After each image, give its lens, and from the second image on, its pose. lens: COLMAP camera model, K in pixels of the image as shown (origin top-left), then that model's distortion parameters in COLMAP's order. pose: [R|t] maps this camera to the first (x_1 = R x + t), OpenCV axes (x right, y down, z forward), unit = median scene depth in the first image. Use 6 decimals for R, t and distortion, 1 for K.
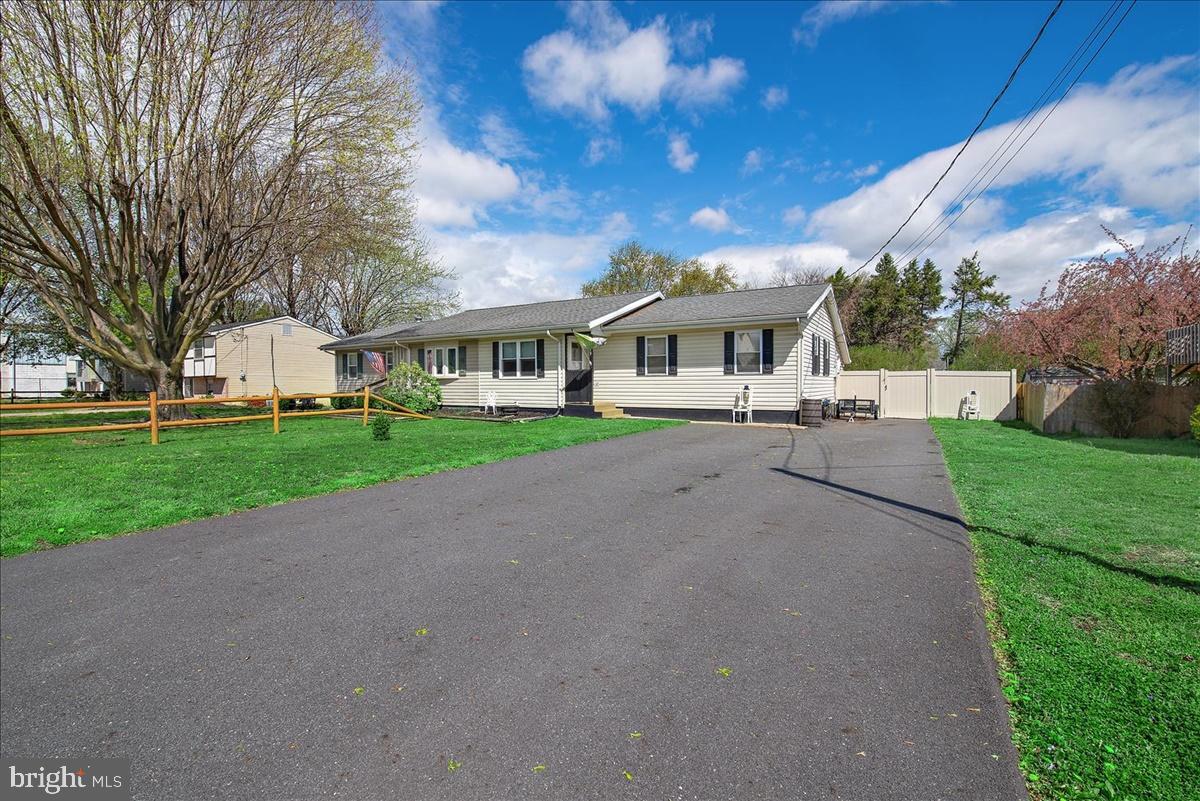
lens RADIAL K [[525.0, 0, 599.4], [0, 525.0, 410.9], [0, 0, 1]] dist [0.001080, 0.000246]
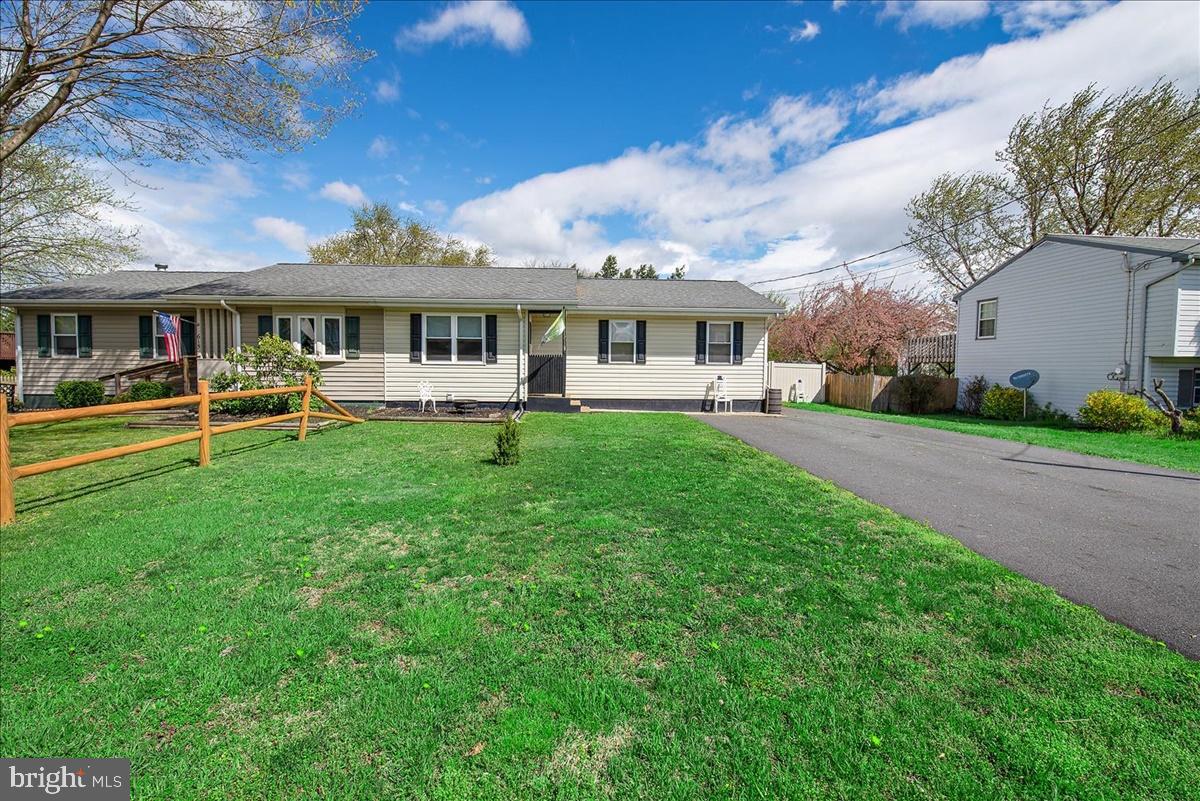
lens RADIAL K [[509.4, 0, 600.0], [0, 509.4, 400.5], [0, 0, 1]] dist [-0.000839, -0.000276]
pose [[0.831134, -0.022091, 0.555633, -0.411336], [0.015890, 0.999746, 0.015979, -0.017341], [-0.555845, -0.004452, 0.831274, 0.273343]]
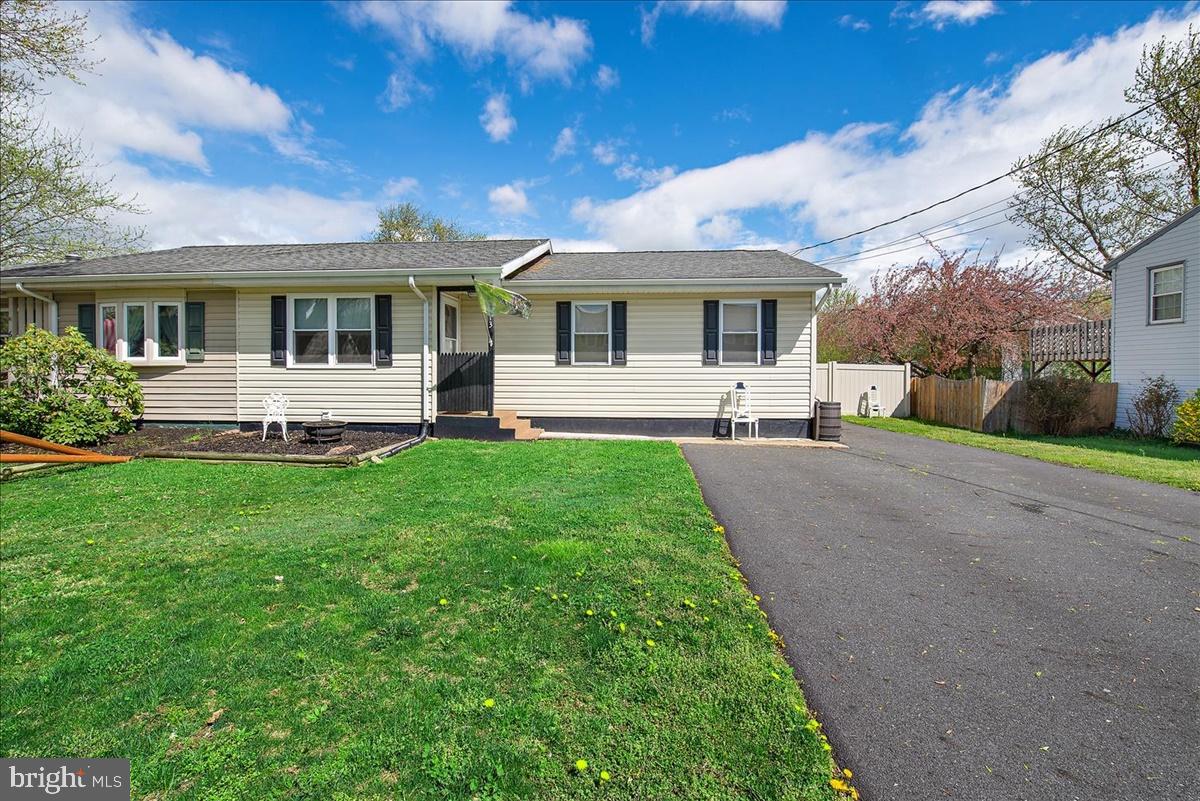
lens RADIAL K [[516.2, 0, 597.3], [0, 516.2, 389.7], [0, 0, 1]] dist [-0.000428, -0.006860]
pose [[0.894257, -0.008208, 0.447479, -0.155529], [0.017818, 0.999692, -0.017270, -0.027248], [-0.447200, 0.023417, 0.894128, 0.440475]]
